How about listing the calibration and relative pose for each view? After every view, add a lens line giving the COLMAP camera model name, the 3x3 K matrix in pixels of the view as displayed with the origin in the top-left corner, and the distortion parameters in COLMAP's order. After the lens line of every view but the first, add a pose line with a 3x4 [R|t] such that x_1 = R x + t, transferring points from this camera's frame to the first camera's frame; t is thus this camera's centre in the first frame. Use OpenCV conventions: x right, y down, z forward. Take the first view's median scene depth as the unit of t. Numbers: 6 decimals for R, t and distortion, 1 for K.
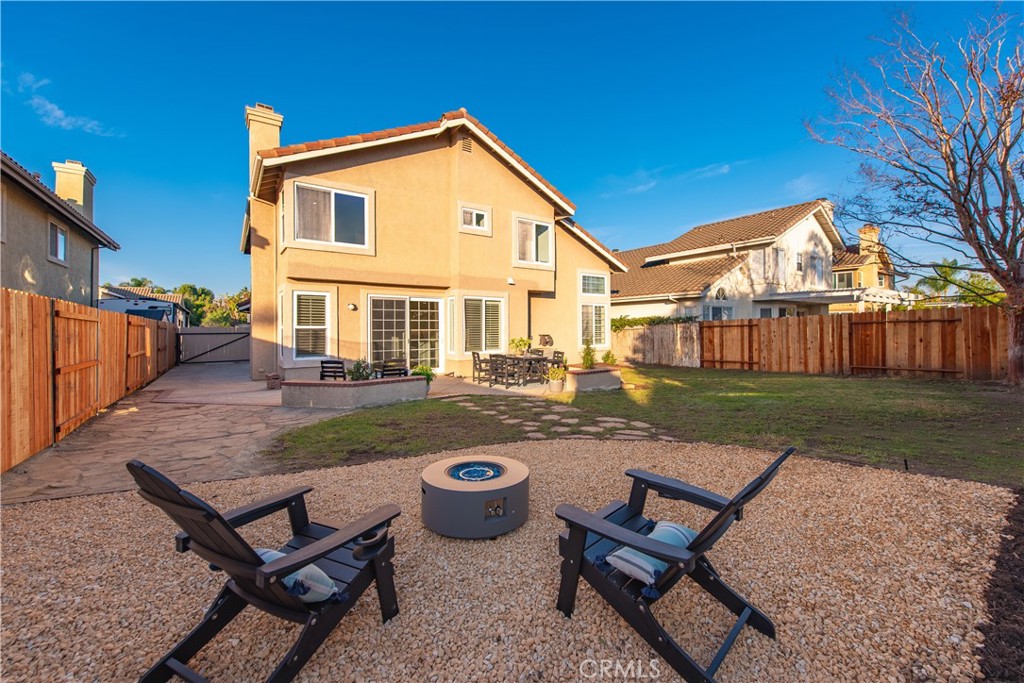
lens RADIAL K [[407.7, 0, 512.0], [0, 407.7, 325.7], [0, 0, 1]] dist [0.011885, -0.000332]
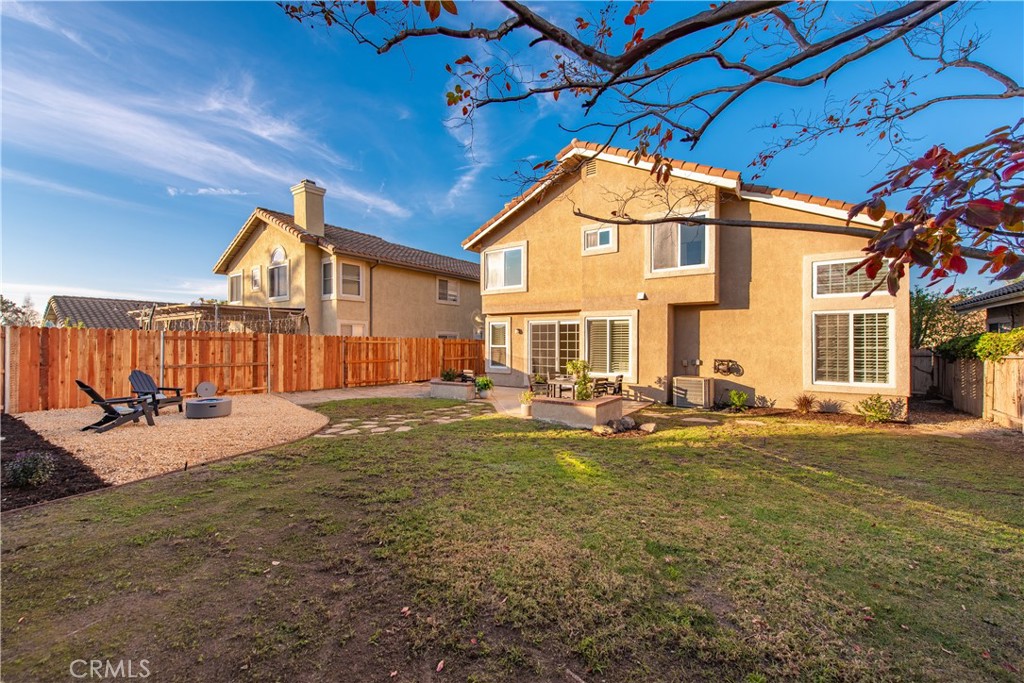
lens RADIAL K [[407.7, 0, 514.4], [0, 407.7, 343.1], [0, 0, 1]] dist [0.011885, -0.000332]
pose [[0.332359, 0.007839, -0.943120, 0.794801], [0.001079, 0.999962, 0.008691, -0.017632], [0.943152, -0.003906, 0.332338, 0.488412]]
